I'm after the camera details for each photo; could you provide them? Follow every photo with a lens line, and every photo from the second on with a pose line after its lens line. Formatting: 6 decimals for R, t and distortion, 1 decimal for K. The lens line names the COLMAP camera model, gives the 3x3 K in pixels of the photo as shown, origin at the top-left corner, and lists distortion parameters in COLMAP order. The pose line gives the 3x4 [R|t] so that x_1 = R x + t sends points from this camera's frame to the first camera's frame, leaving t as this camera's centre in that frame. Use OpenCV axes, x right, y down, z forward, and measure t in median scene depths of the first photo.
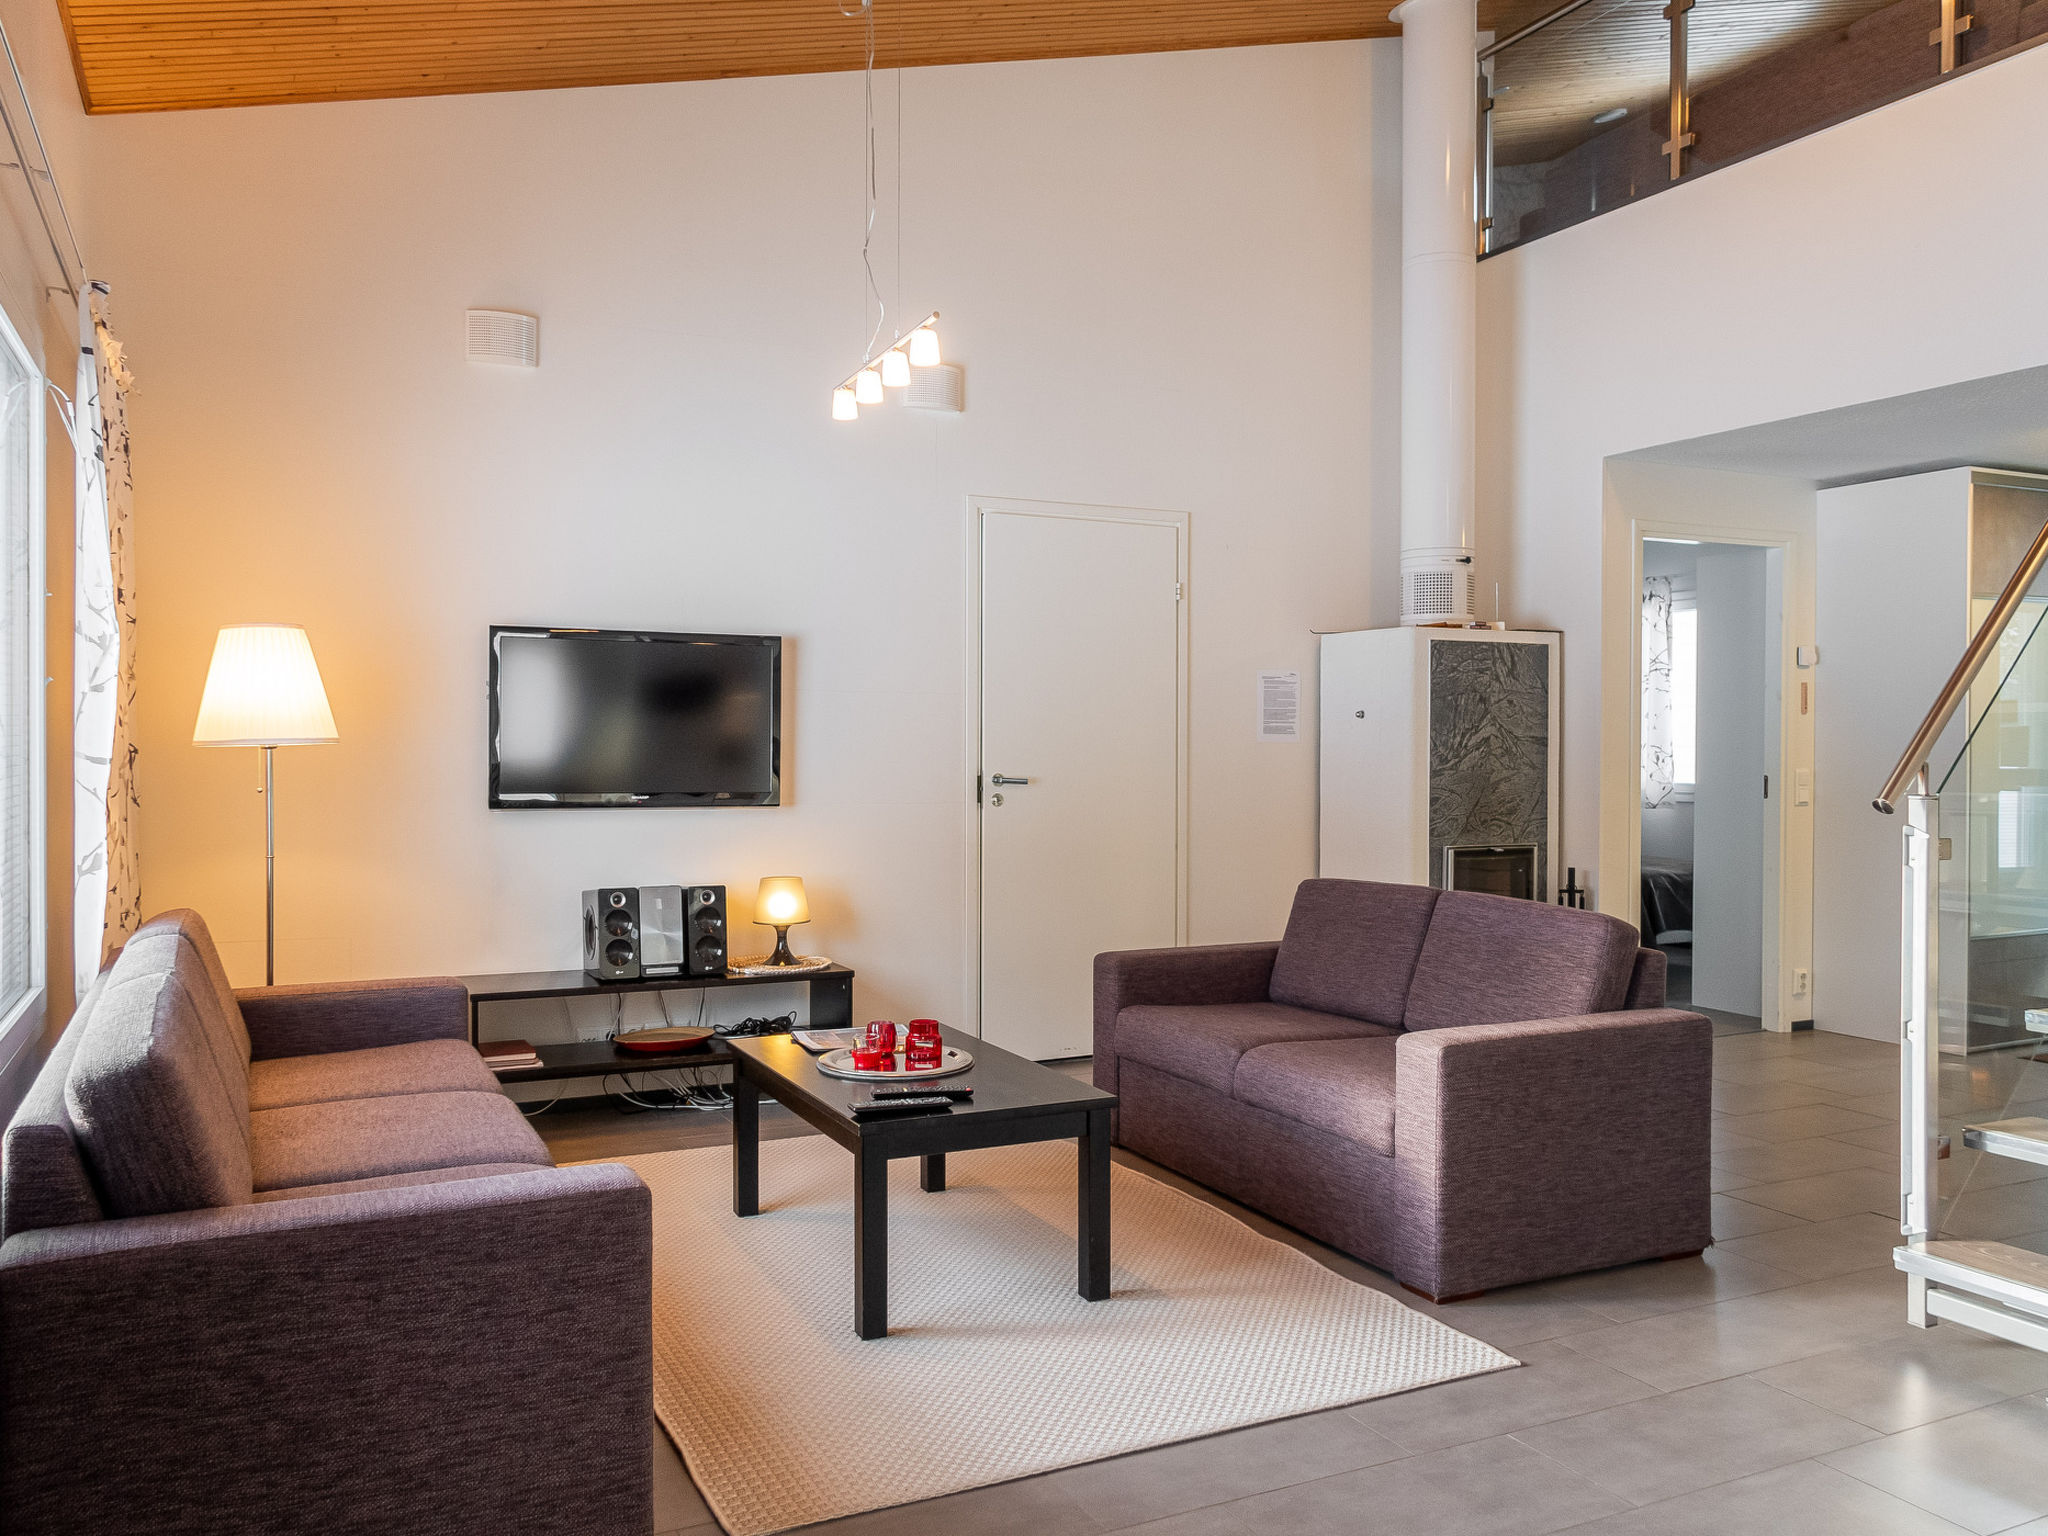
lens RADIAL K [[1603.7, 0, 986.4], [0, 1603.7, 751.8], [0, 0, 1]] dist [-0.007882, 0.011527]
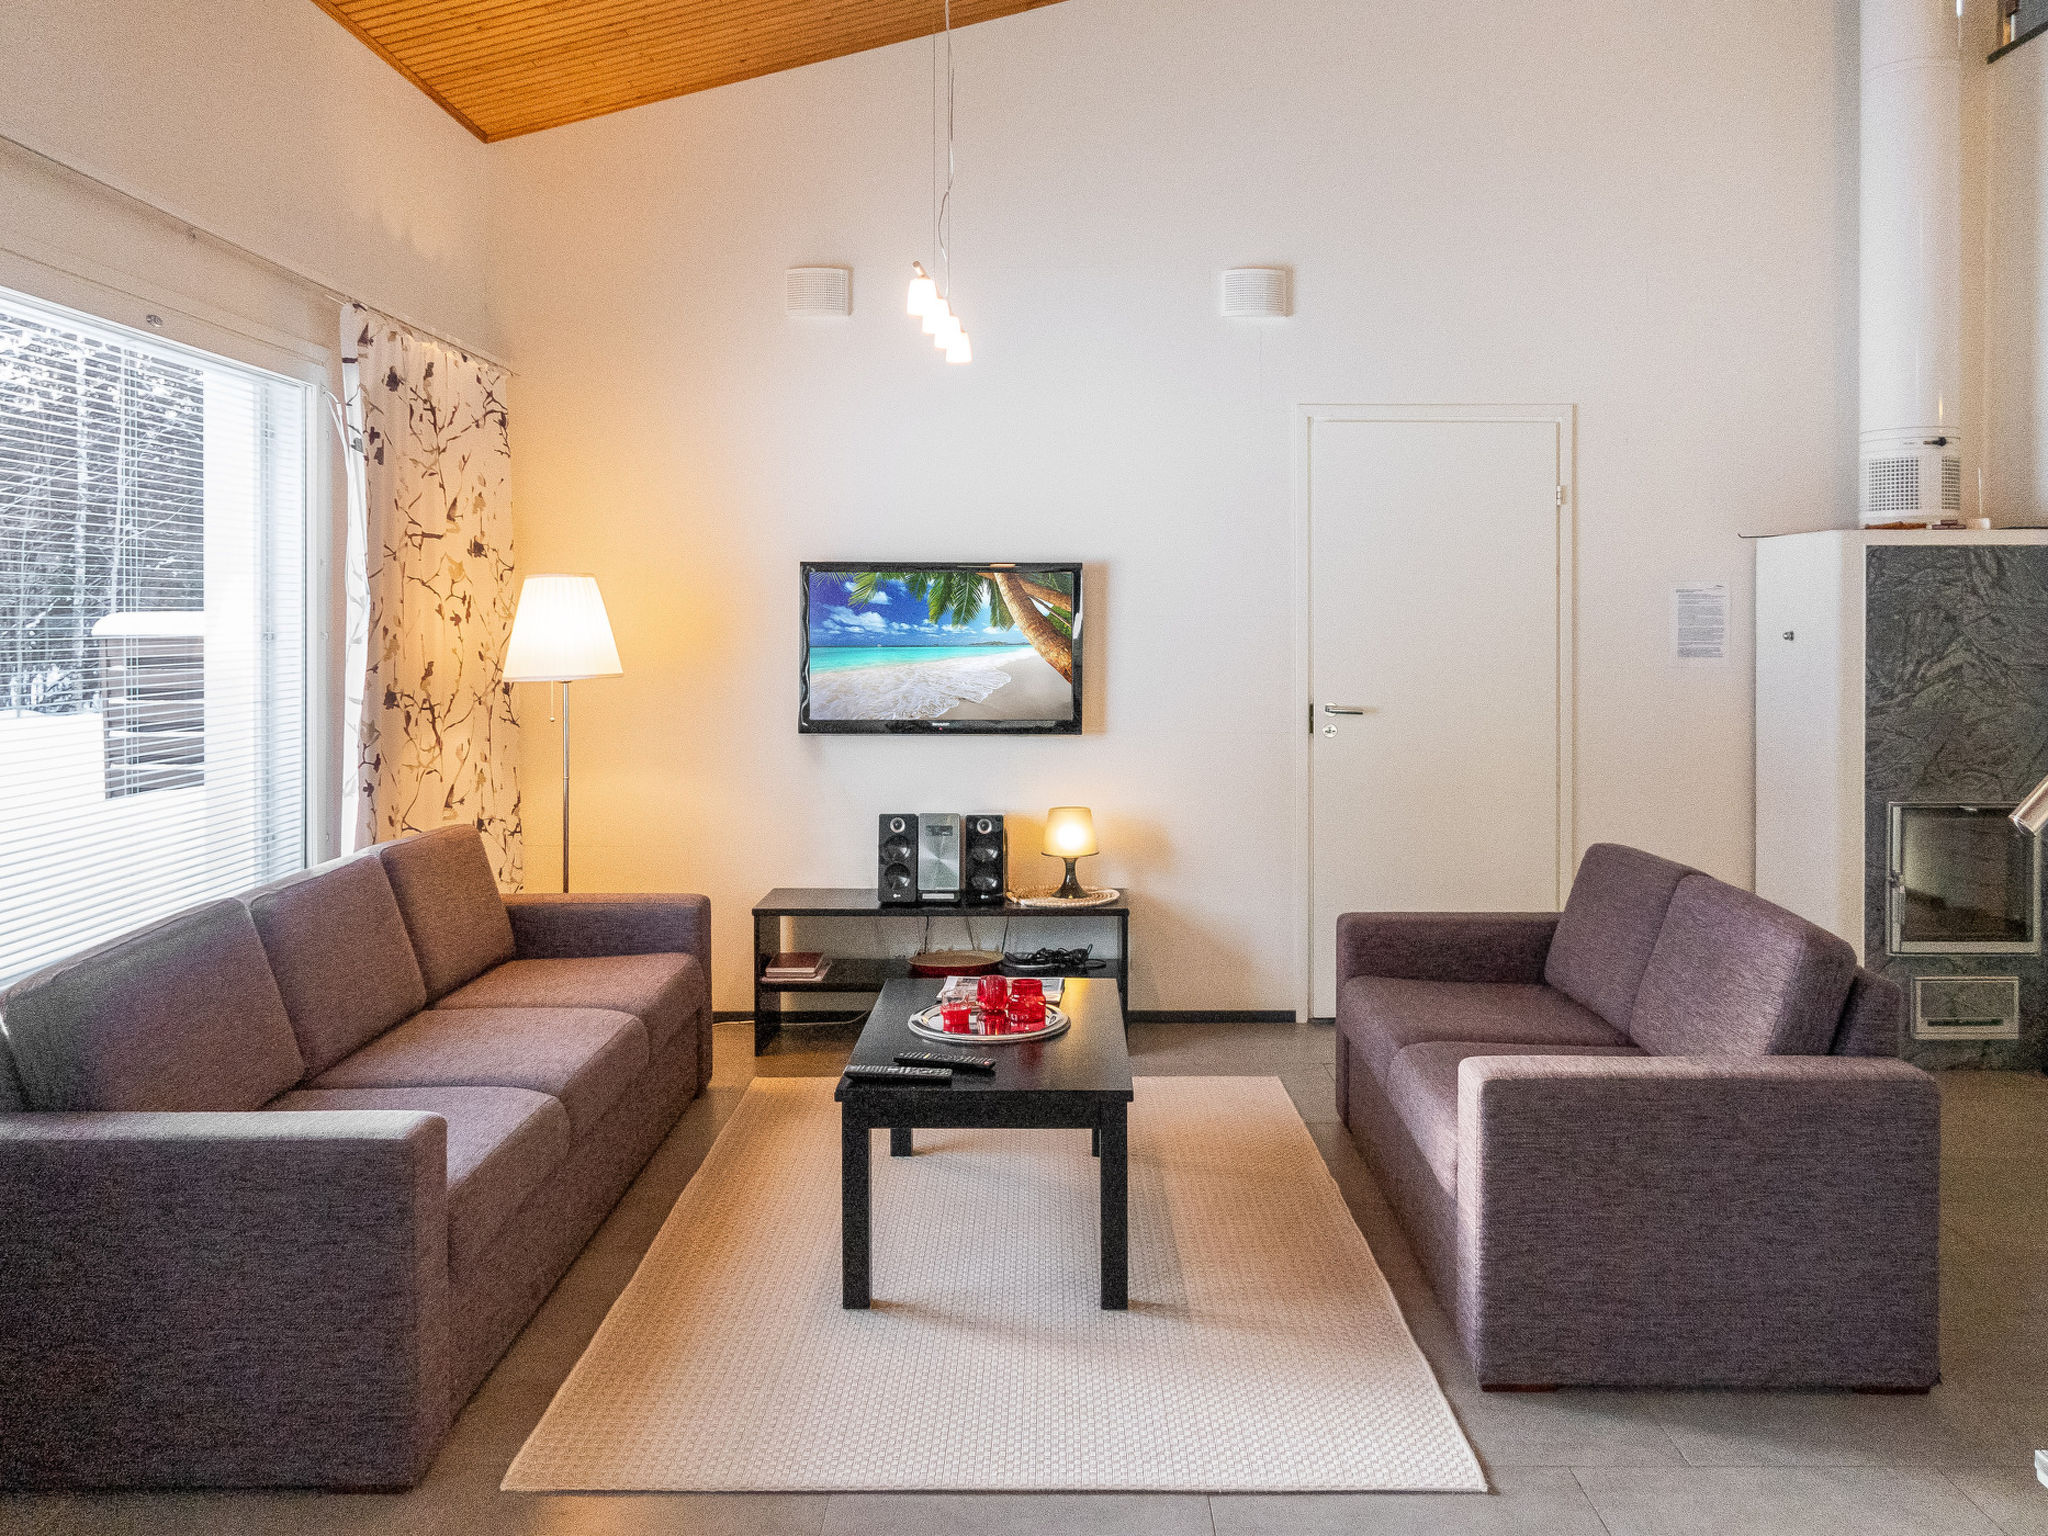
lens RADIAL K [[1603.7, 0, 981.7], [0, 1603.7, 626.6], [0, 0, 1]] dist [-0.007882, 0.011527]
pose [[0.895298, -0.004282, -0.445447, 0.273748], [0.002279, 0.999985, -0.005033, -0.029992], [0.445462, 0.003491, 0.895294, 0.093345]]
